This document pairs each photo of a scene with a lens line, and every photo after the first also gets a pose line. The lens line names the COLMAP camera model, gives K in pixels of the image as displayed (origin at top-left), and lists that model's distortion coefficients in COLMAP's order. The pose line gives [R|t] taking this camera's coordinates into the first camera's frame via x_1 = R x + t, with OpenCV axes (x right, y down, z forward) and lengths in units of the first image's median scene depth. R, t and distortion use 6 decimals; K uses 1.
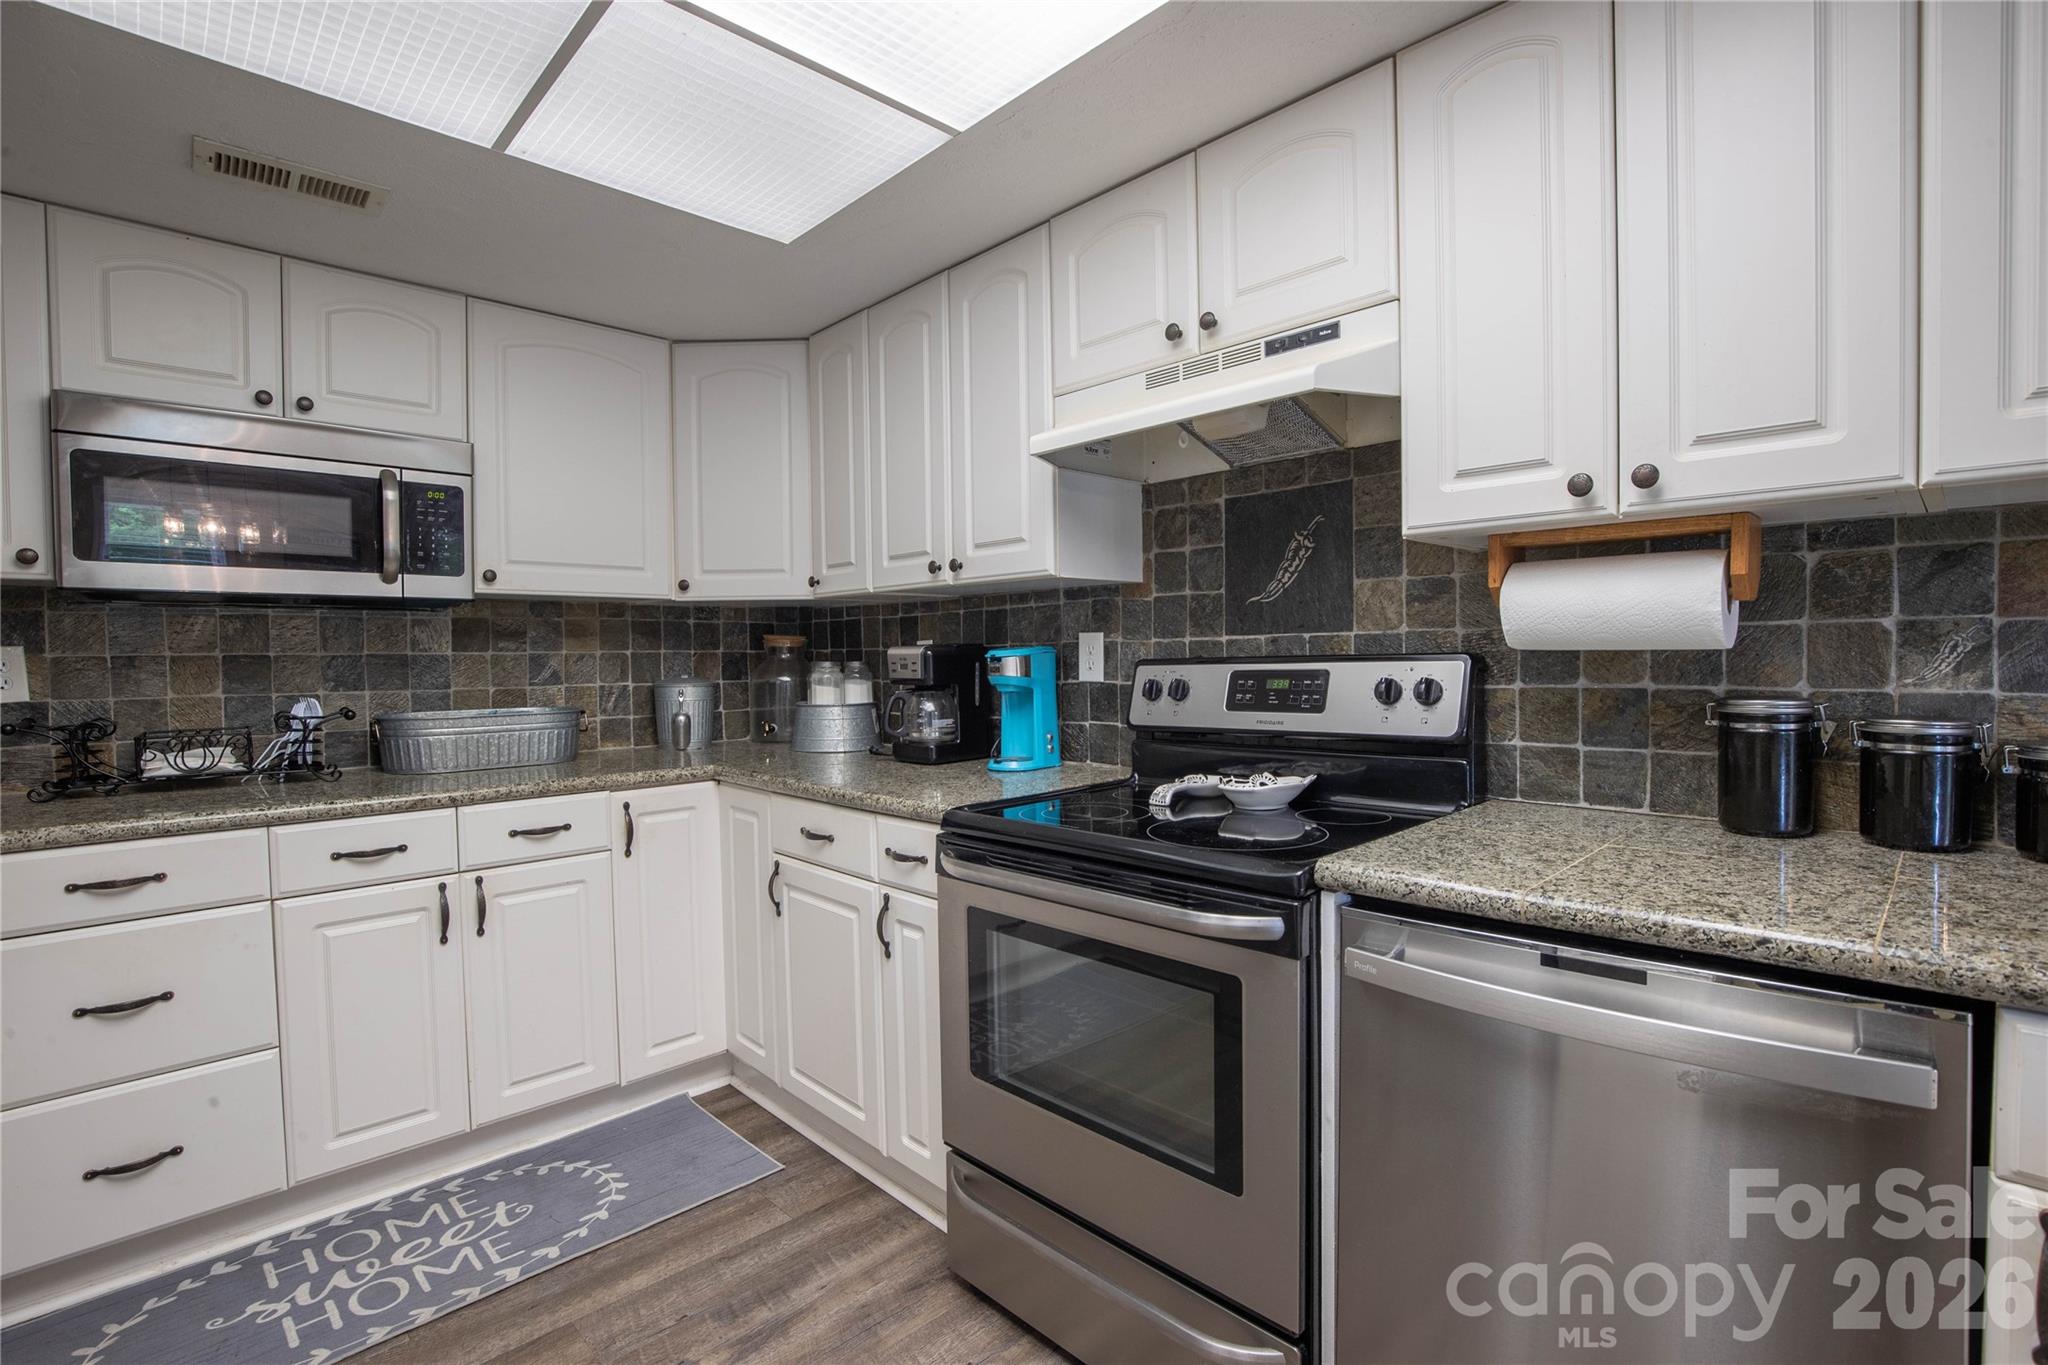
lens RADIAL K [[988.5, 0, 1024.0], [0, 988.5, 682.5], [0, 0, 1]] dist [-0.000675, -0.000445]
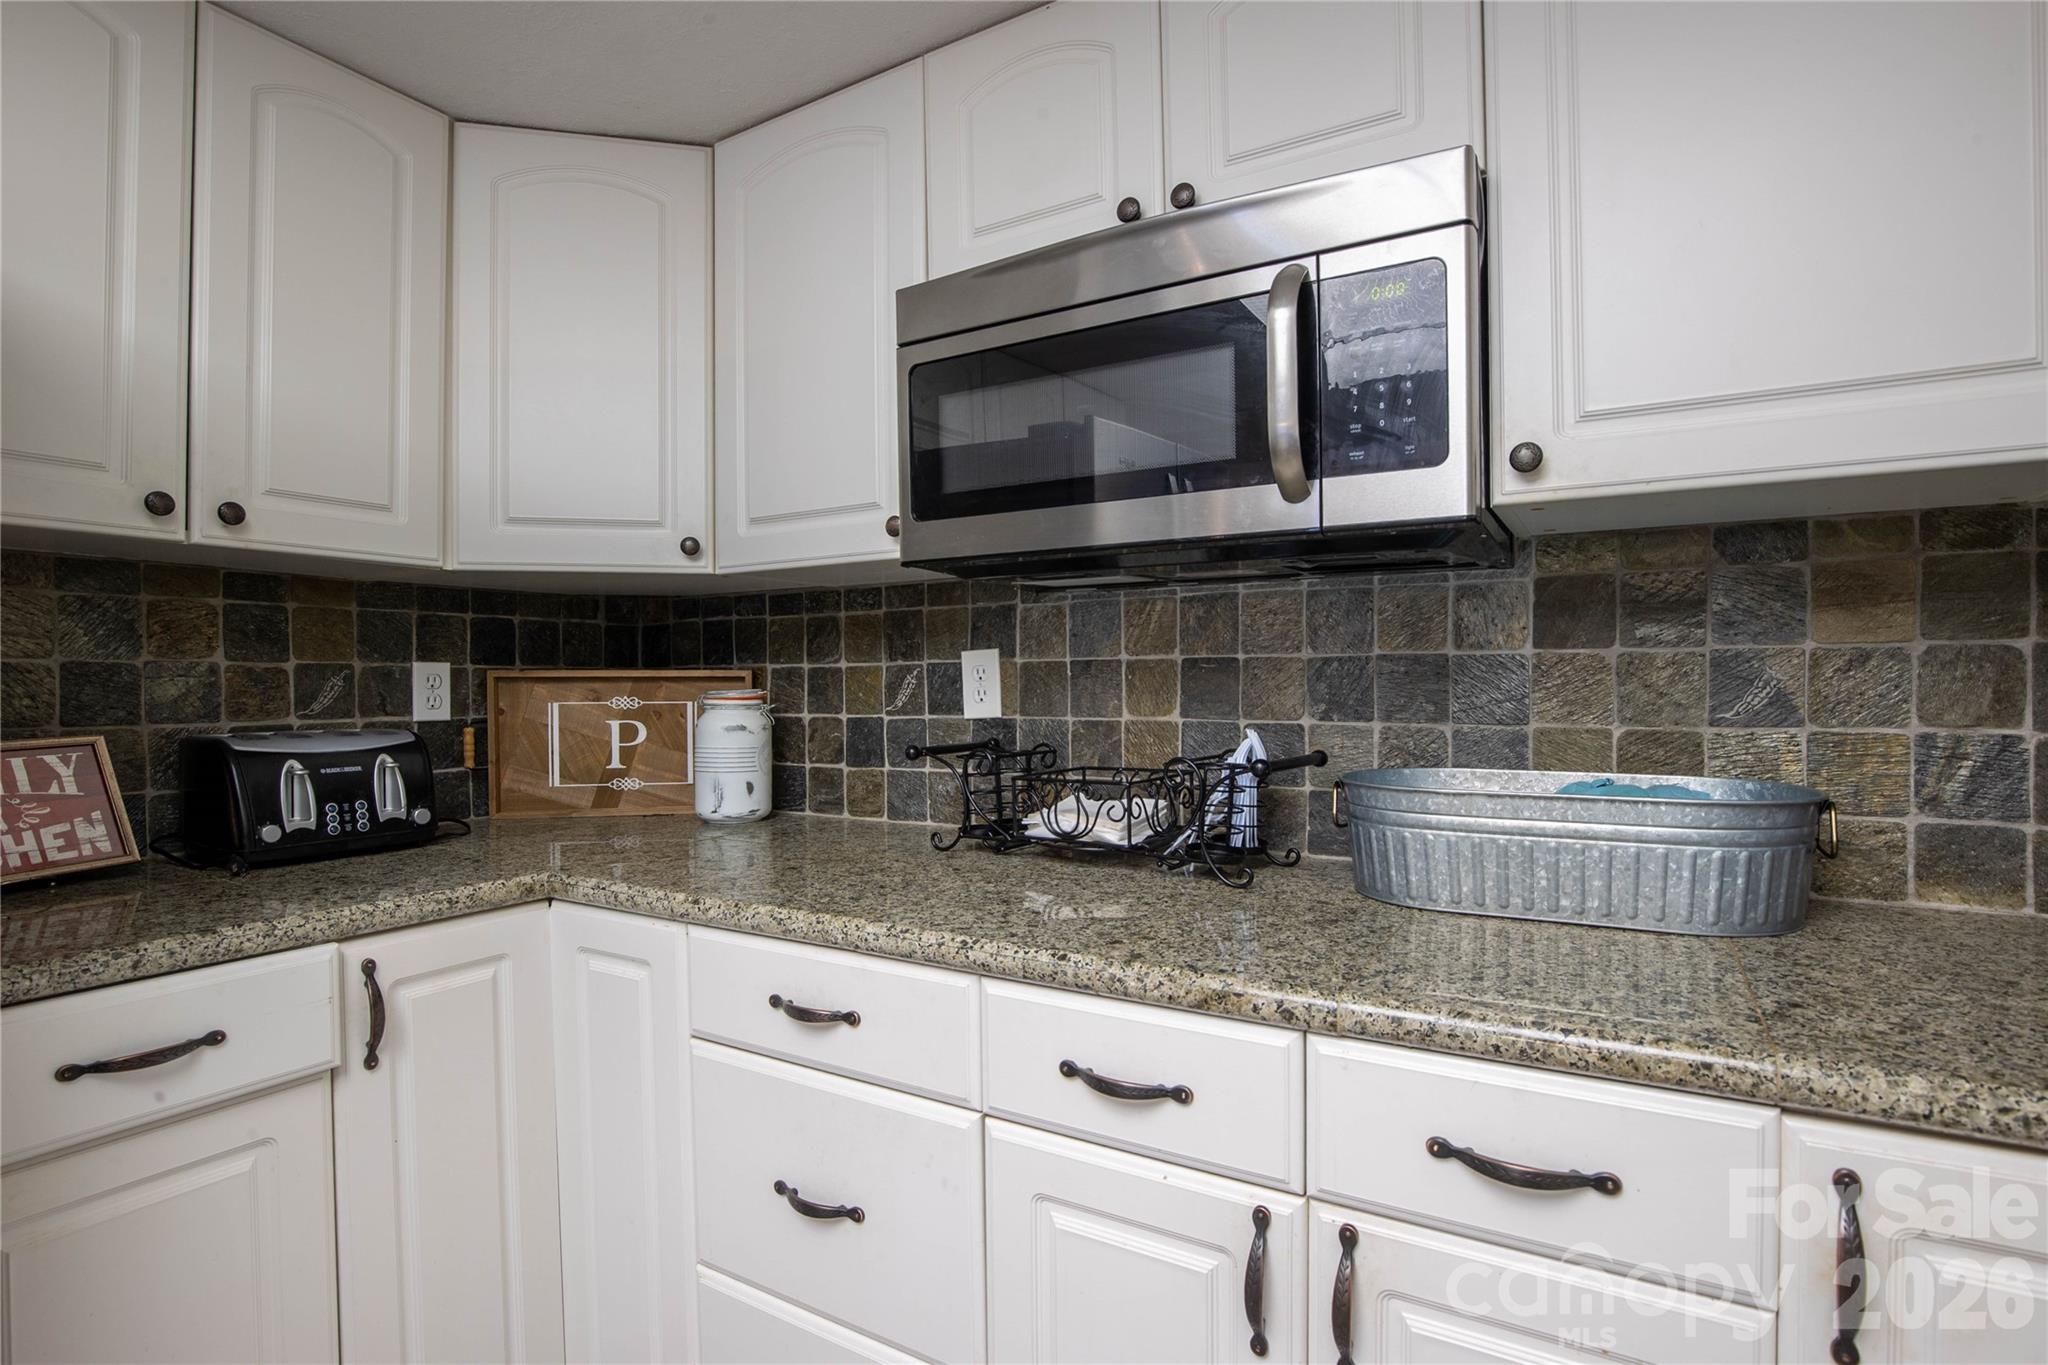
lens RADIAL K [[981.0, 0, 993.5], [0, 981.0, 684.9], [0, 0, 1]] dist [-0.026845, -0.001214]
pose [[0.255119, 0.009020, -0.966867, -0.218047], [-0.027656, 0.999615, 0.002028, -0.008085], [0.966514, 0.026223, 0.255271, 0.732221]]
